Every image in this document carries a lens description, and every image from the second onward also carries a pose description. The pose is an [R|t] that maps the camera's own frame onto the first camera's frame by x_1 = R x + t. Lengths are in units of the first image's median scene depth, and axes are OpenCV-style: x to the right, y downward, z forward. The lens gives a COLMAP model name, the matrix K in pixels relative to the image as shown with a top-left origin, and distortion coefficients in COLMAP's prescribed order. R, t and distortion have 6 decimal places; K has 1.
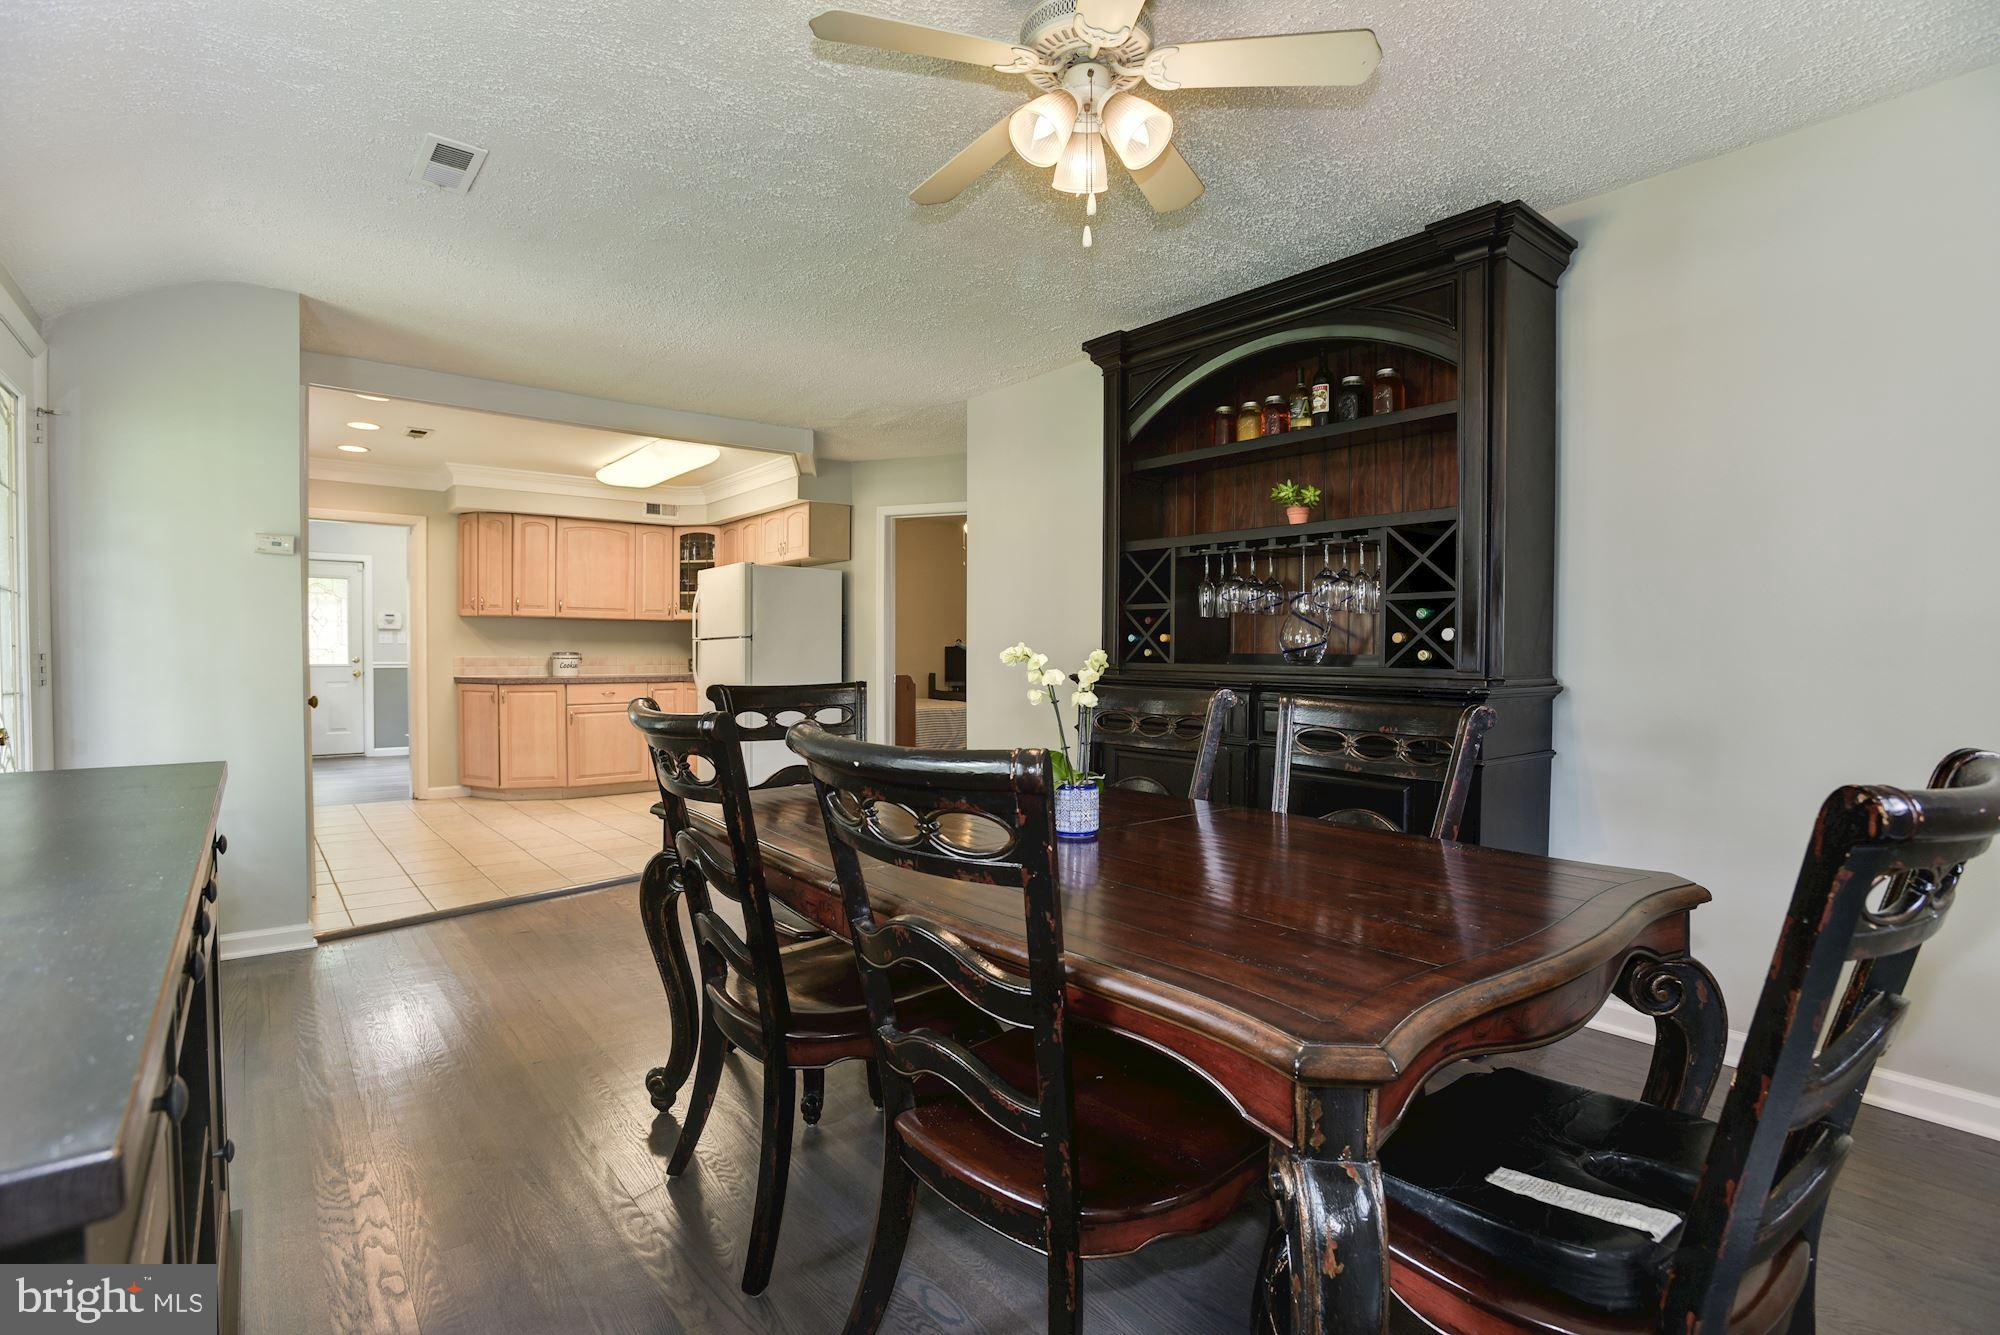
lens RADIAL K [[954.5, 0, 1000.9], [0, 954.5, 672.0], [0, 0, 1]] dist [-0.055362, 0.013078]
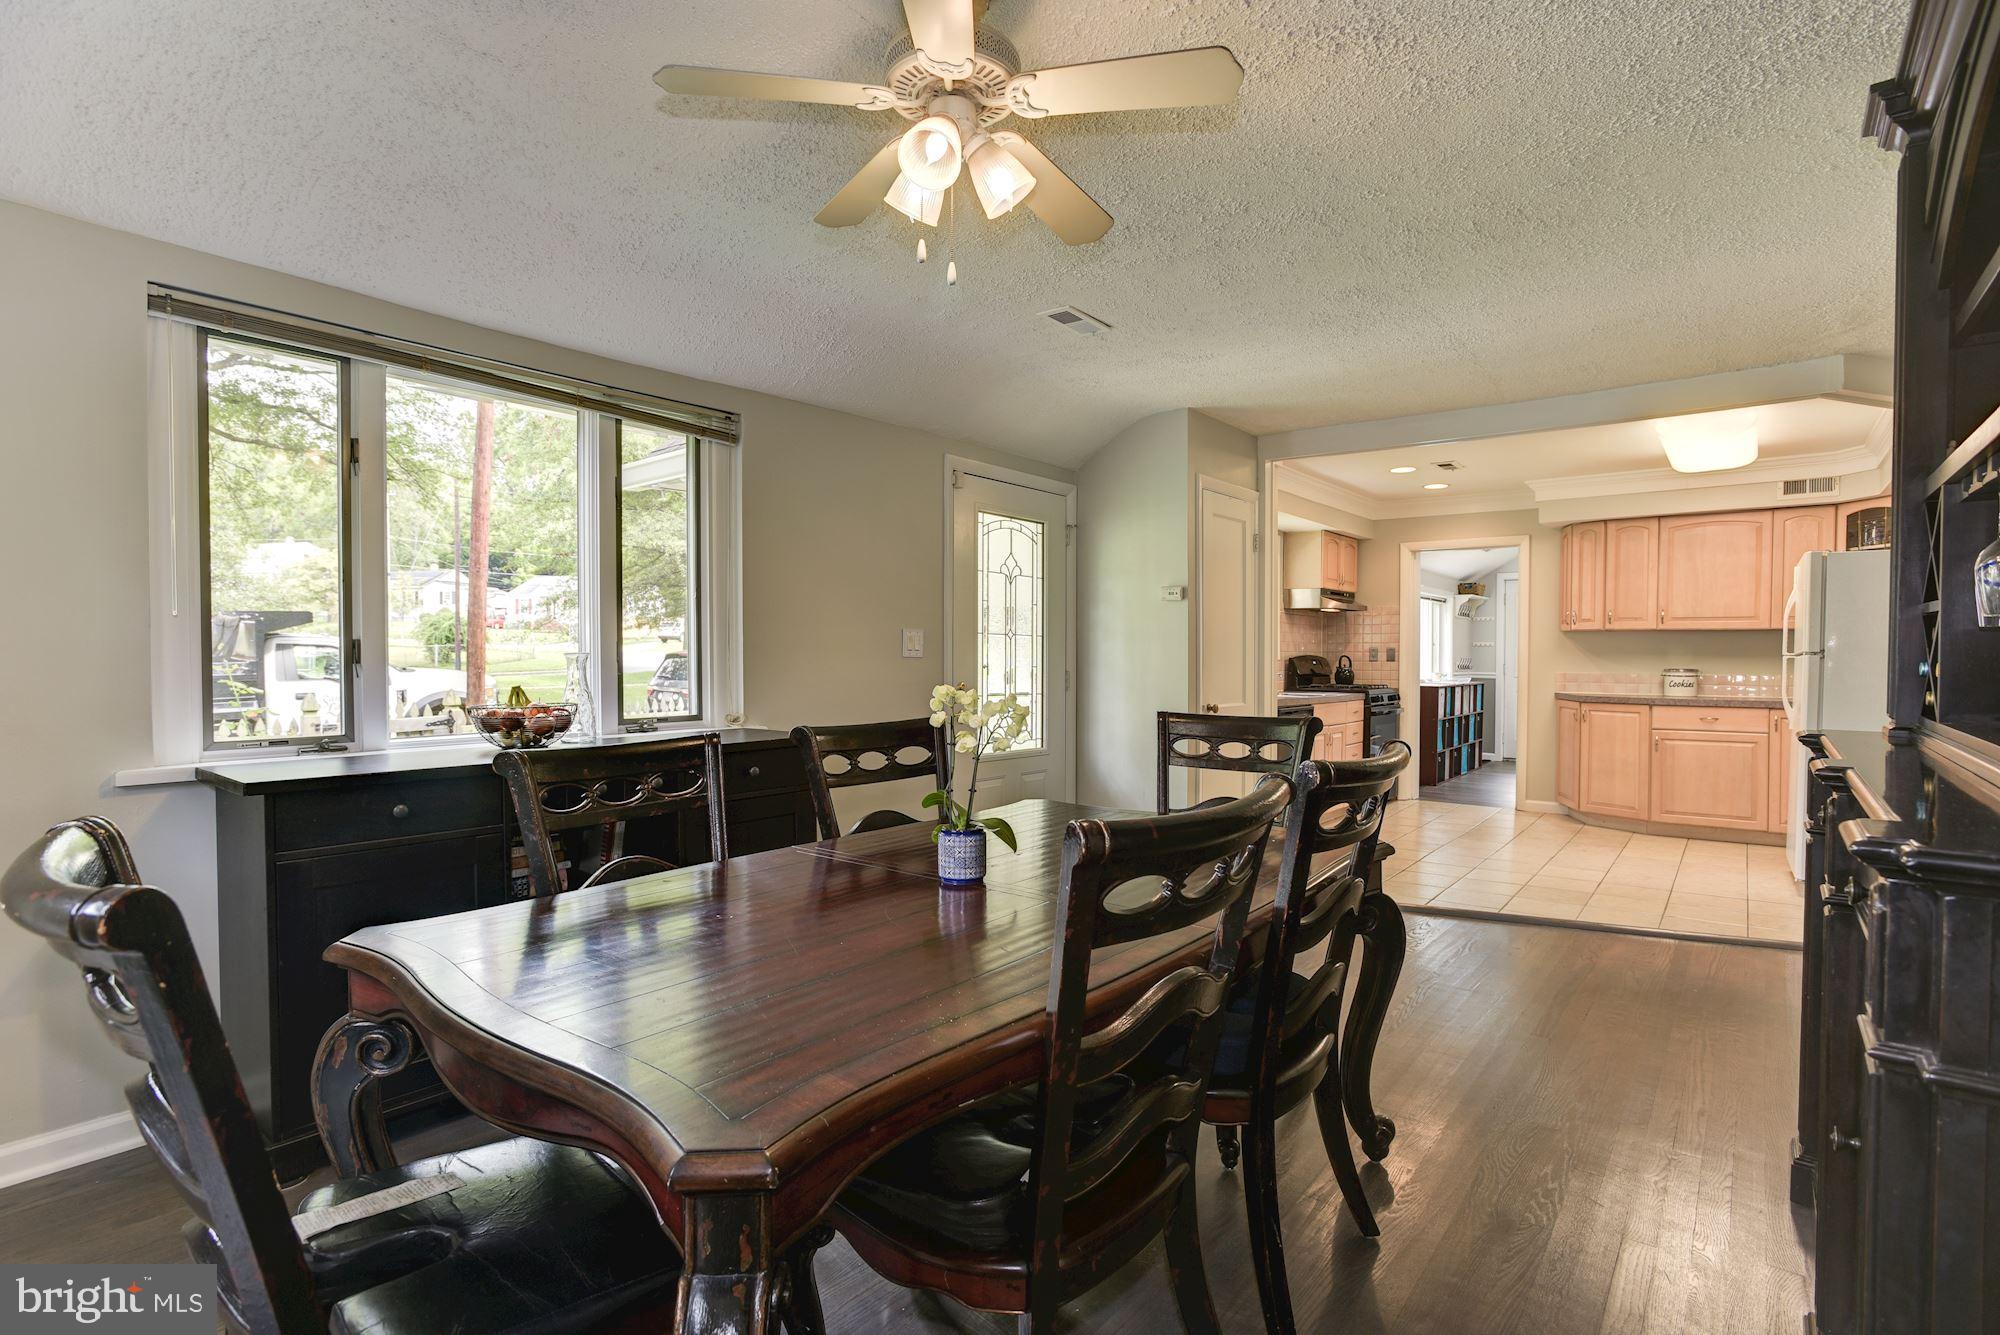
lens RADIAL K [[952.5, 0, 1018.0], [0, 952.5, 668.1], [0, 0, 1]] dist [-0.015534, 0.004674]
pose [[0.226163, 0.012415, -0.974010, 0.269405], [-0.023824, 0.999690, 0.007211, -0.014421], [0.973798, 0.021575, 0.226389, 0.218705]]
